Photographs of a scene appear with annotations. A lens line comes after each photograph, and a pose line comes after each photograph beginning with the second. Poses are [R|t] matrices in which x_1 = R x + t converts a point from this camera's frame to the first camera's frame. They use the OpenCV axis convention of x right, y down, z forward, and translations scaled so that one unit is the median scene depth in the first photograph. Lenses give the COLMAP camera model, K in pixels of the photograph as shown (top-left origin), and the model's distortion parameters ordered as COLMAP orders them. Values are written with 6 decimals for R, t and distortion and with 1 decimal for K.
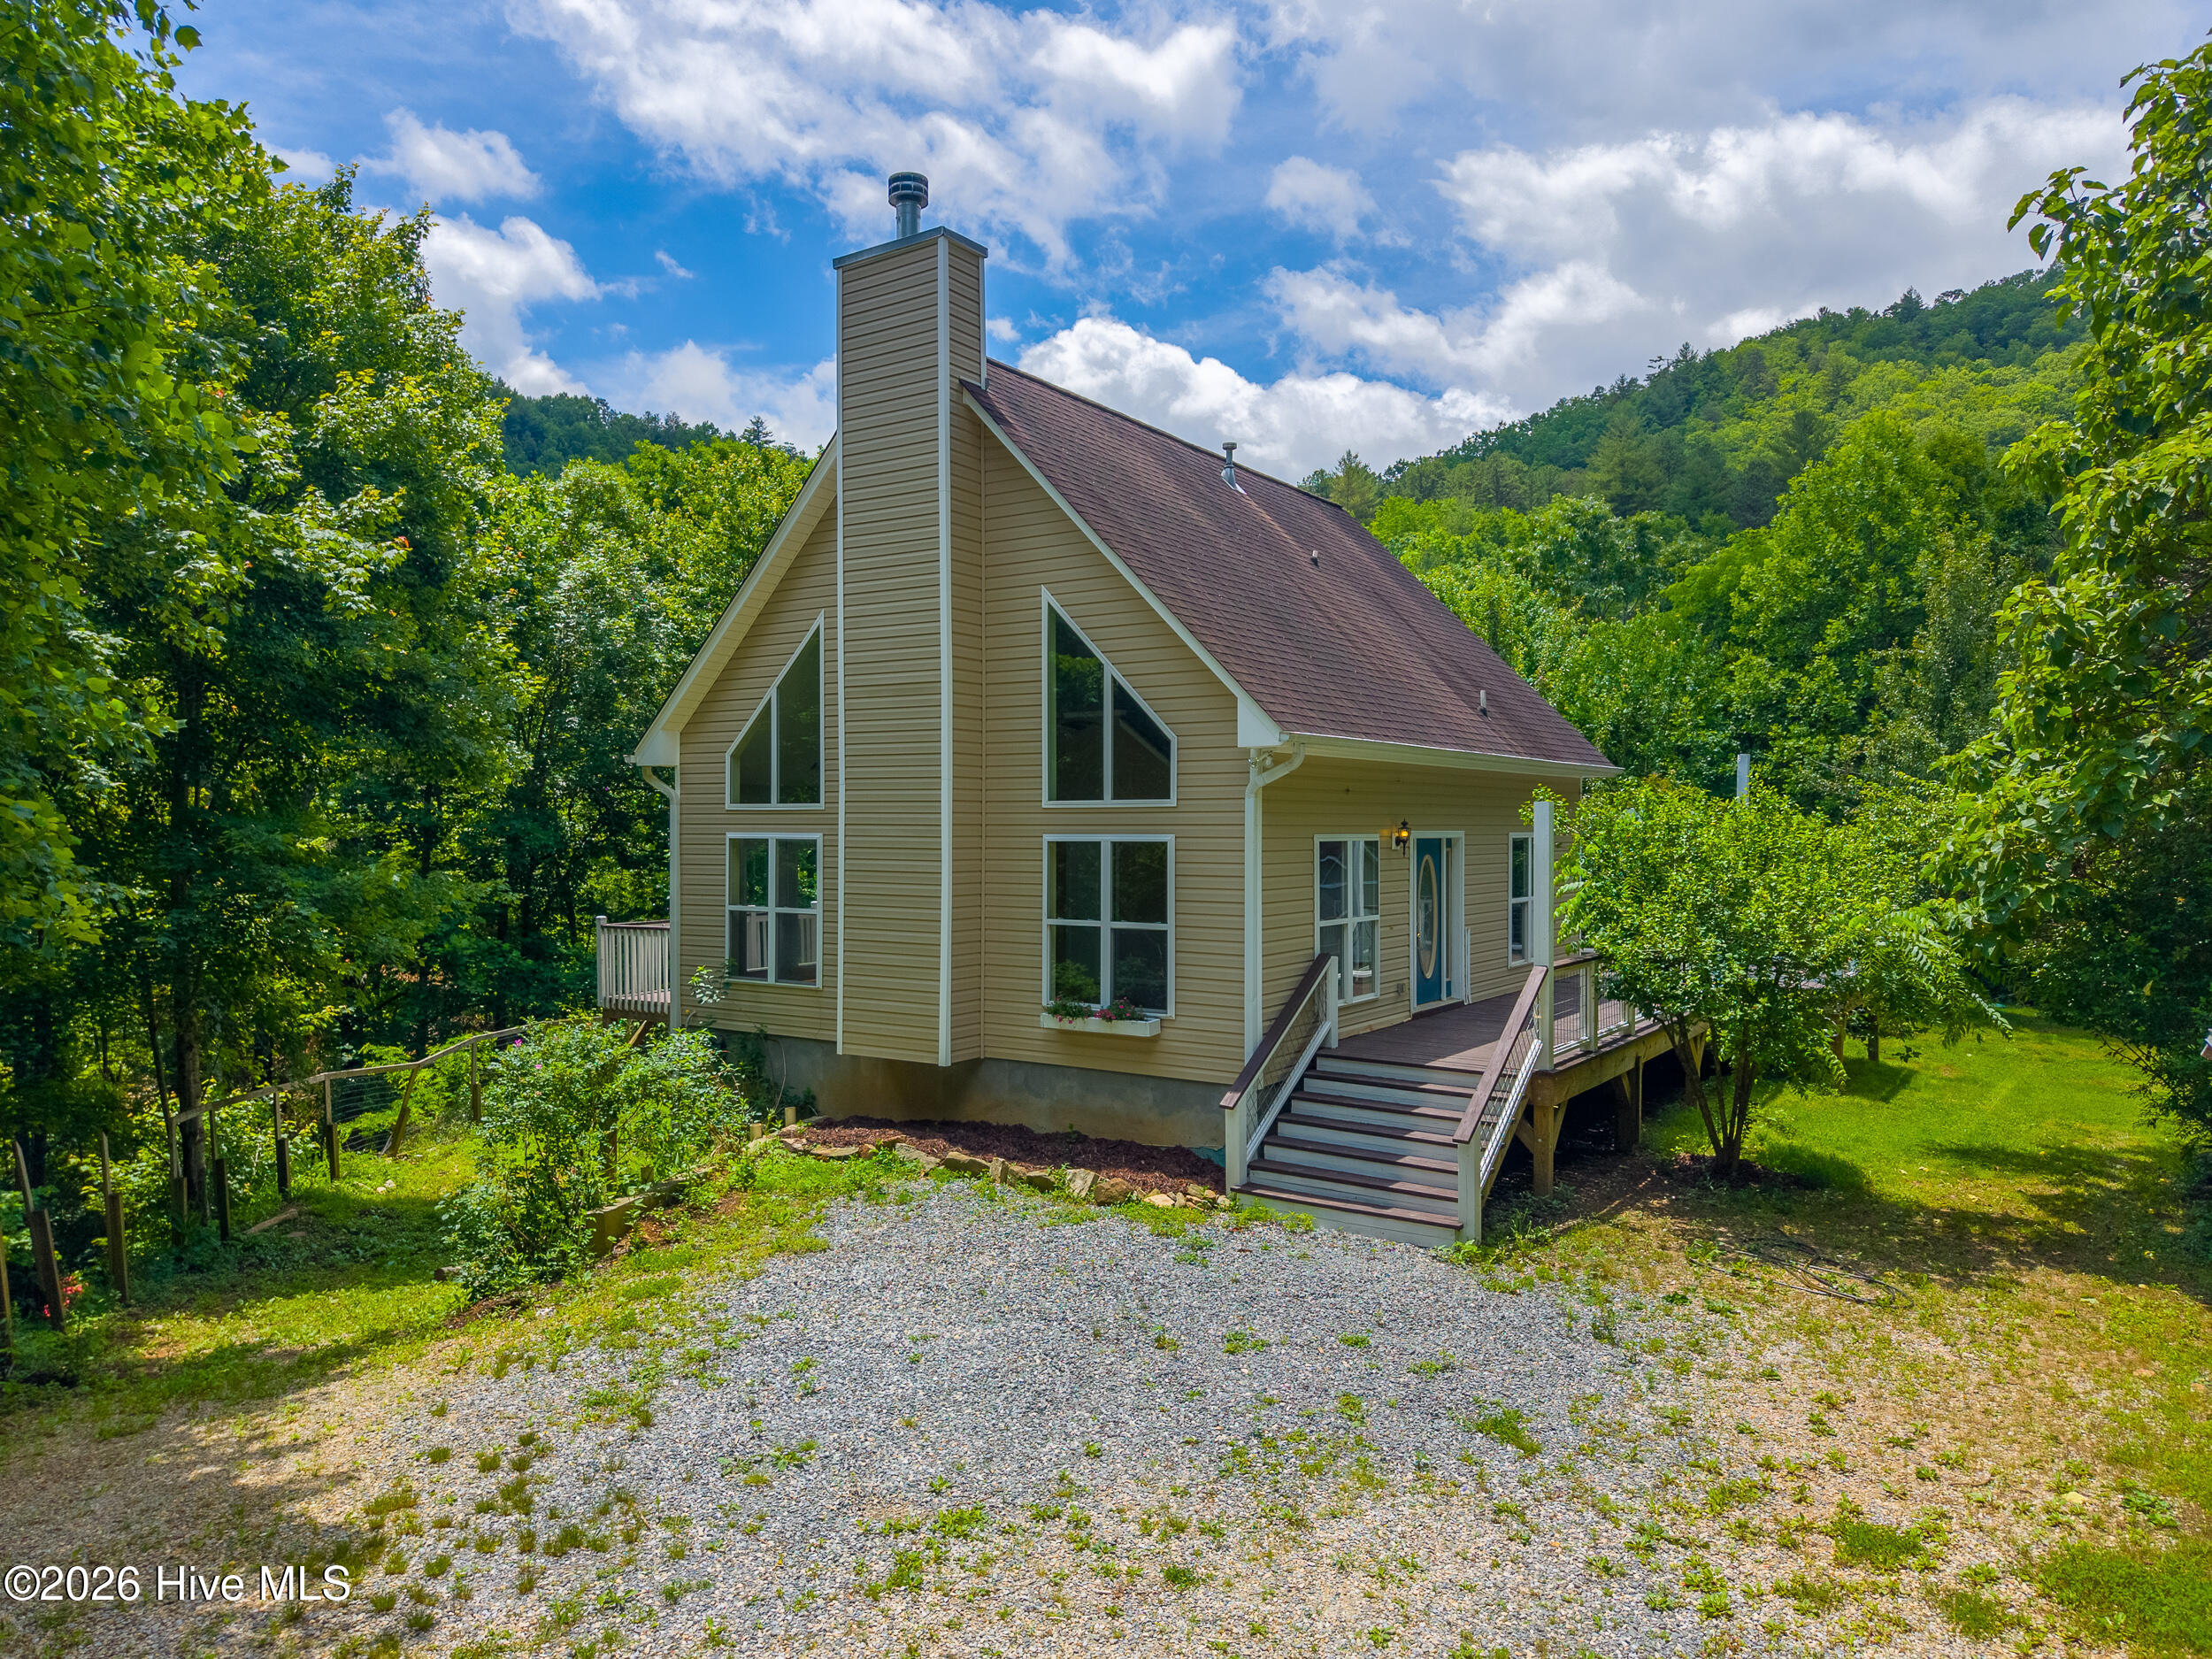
lens RADIAL K [[1496.7, 0, 1101.5], [0, 1496.7, 823.9], [0, 0, 1]] dist [0.053667, -0.066420]
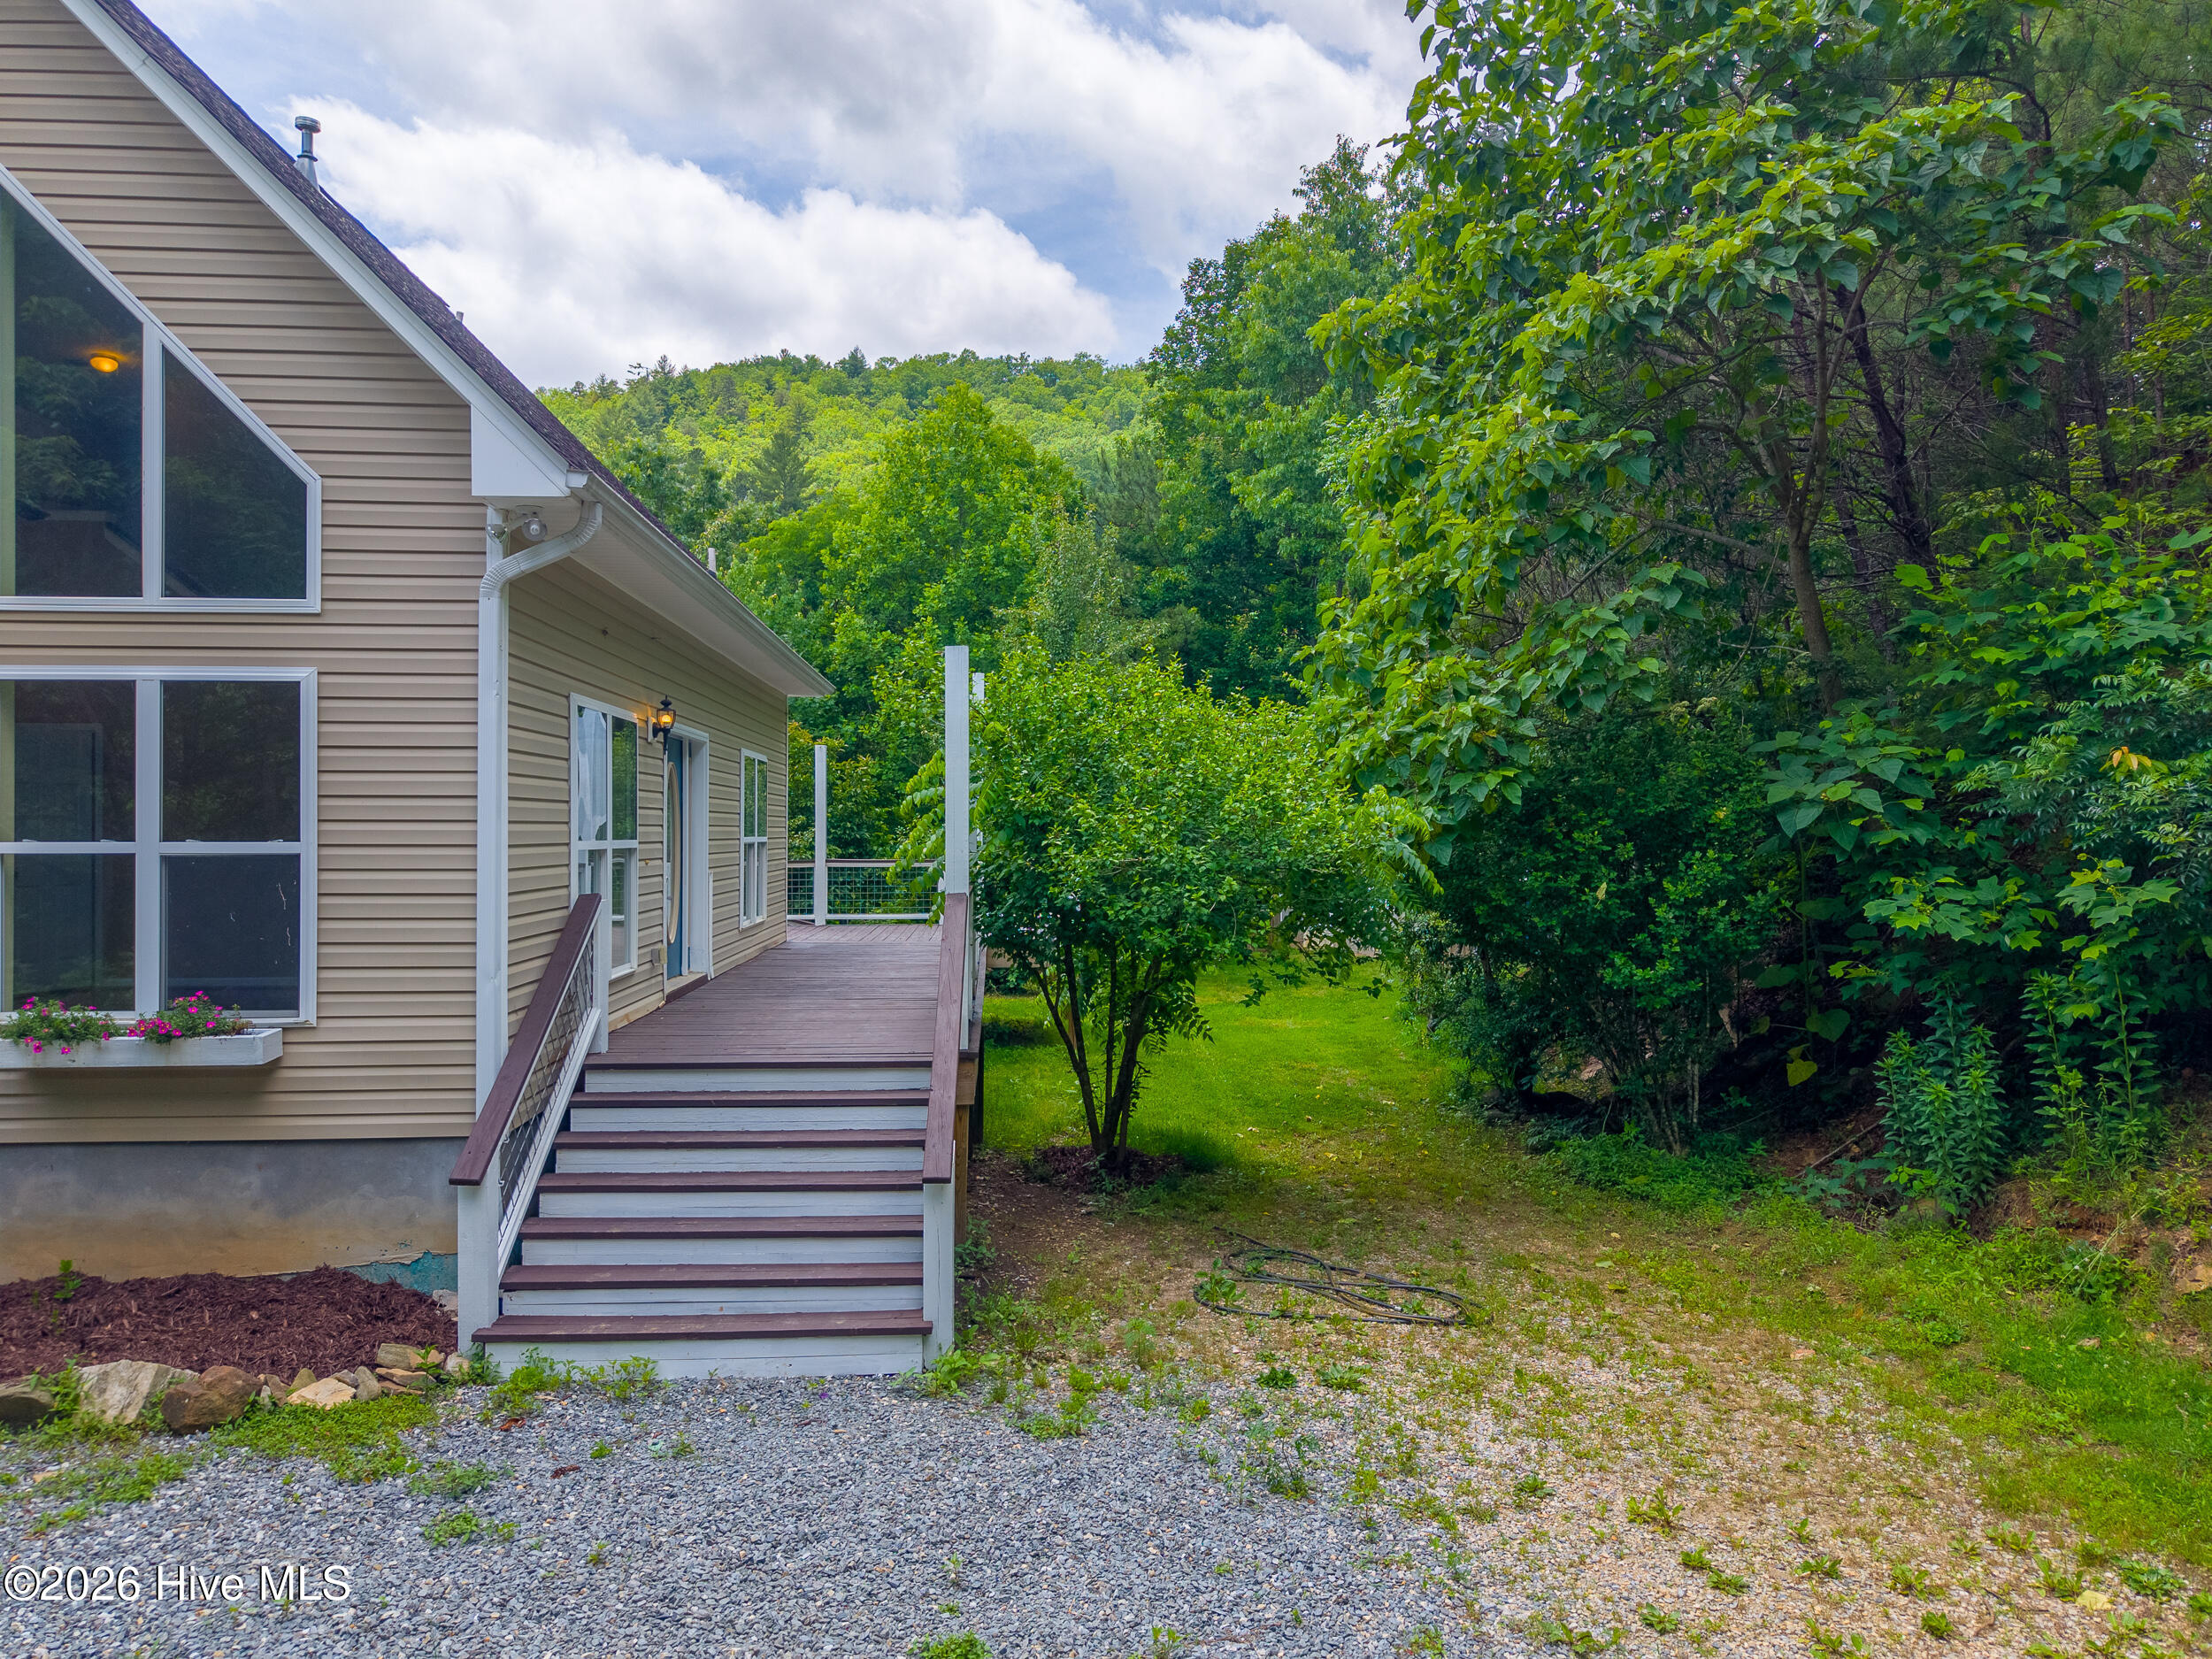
lens RADIAL K [[1501.0, 0, 1111.5], [0, 1501.0, 830.2], [0, 0, 1]] dist [0.027919, -0.025808]
pose [[0.788661, 0.000361, 0.614828, -0.051780], [-0.001161, 0.999999, 0.000902, 0.058412], [-0.614827, -0.001425, 0.788661, 0.392659]]
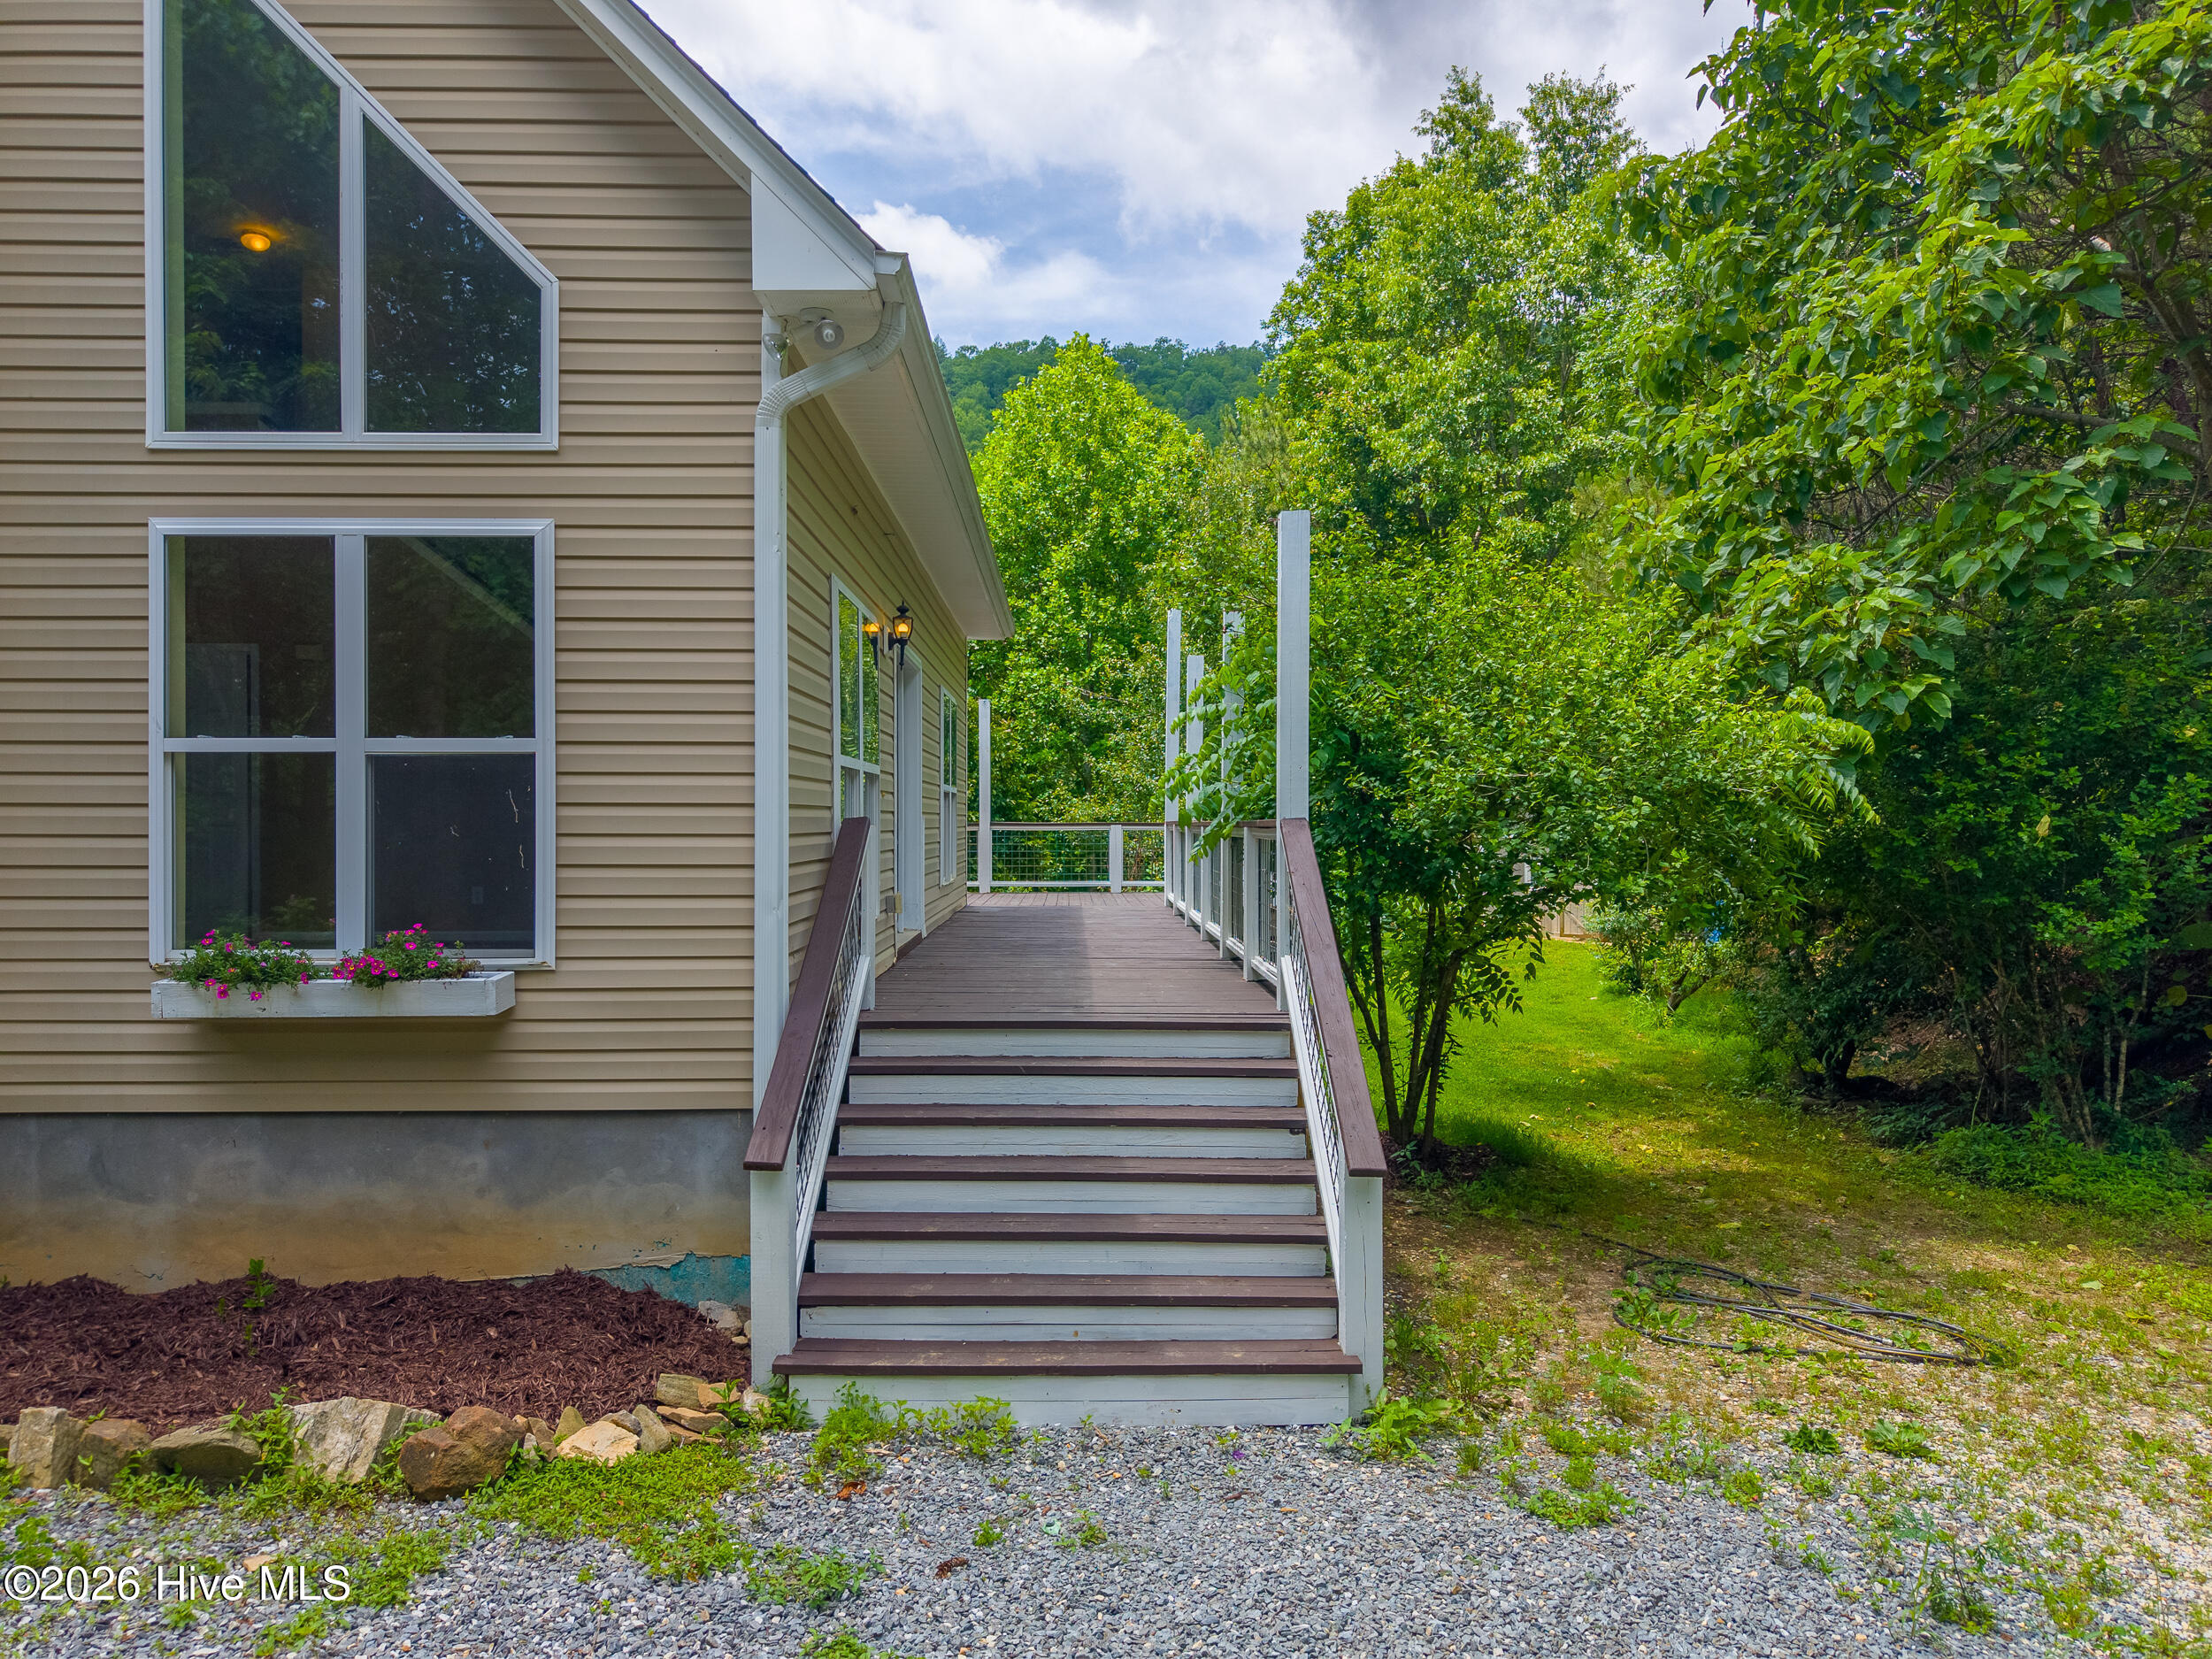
lens RADIAL K [[1501.0, 0, 1111.5], [0, 1501.0, 830.2], [0, 0, 1]] dist [0.027919, -0.025808]
pose [[0.818821, -0.004827, 0.574028, -0.059987], [0.000273, 0.999968, 0.008019, 0.083779], [-0.574048, -0.006409, 0.818796, 0.536299]]
